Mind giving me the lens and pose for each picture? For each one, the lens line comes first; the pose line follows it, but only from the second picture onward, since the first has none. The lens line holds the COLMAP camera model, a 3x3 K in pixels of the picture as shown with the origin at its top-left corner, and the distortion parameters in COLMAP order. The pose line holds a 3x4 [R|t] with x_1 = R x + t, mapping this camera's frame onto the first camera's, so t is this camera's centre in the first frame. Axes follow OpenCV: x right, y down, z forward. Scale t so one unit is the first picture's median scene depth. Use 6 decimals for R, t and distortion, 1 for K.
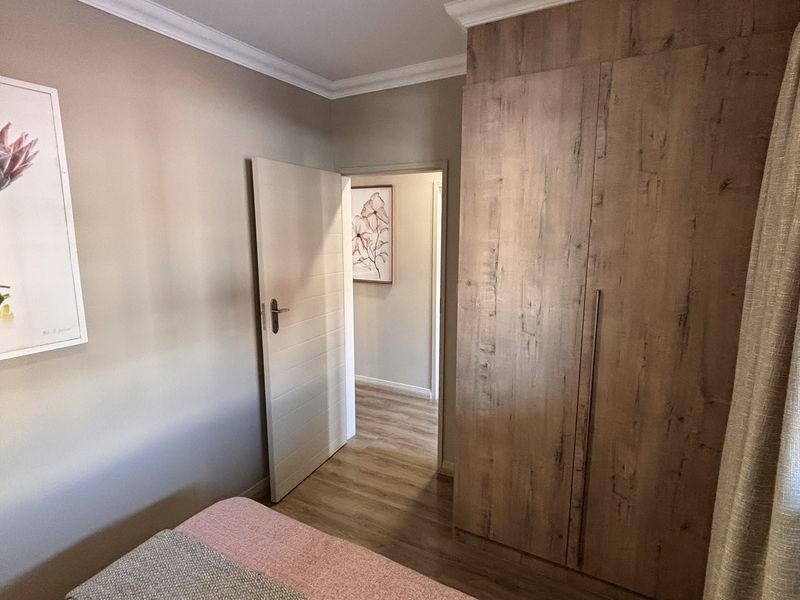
lens RADIAL K [[430.5, 0, 400.0], [0, 430.5, 300.0], [0, 0, 1]] dist [0.019648, -0.020217]
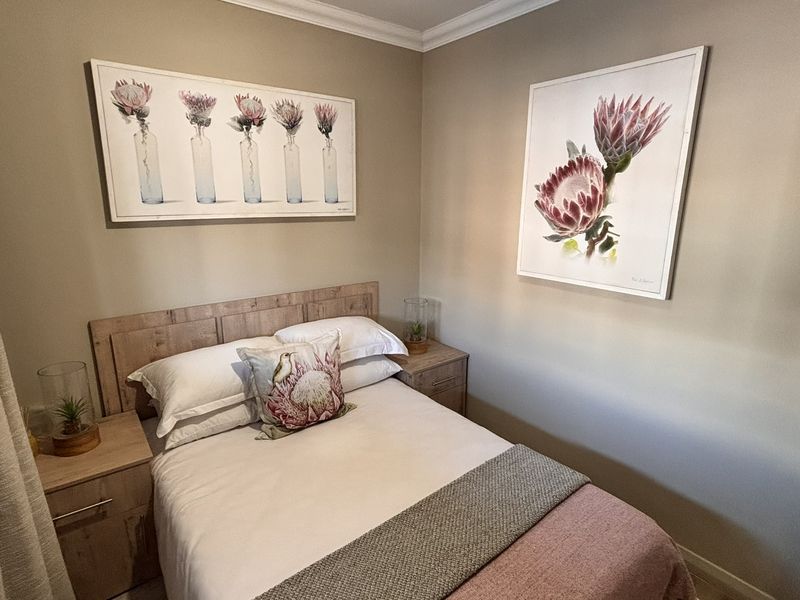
lens RADIAL K [[430.5, 0, 400.0], [0, 430.5, 300.0], [0, 0, 1]] dist [0.019648, -0.020217]
pose [[-0.377489, 0.231728, -0.896551, 0.524634], [-0.148721, 0.940444, 0.305691, -0.145397], [0.913994, 0.248731, -0.320544, 0.867003]]
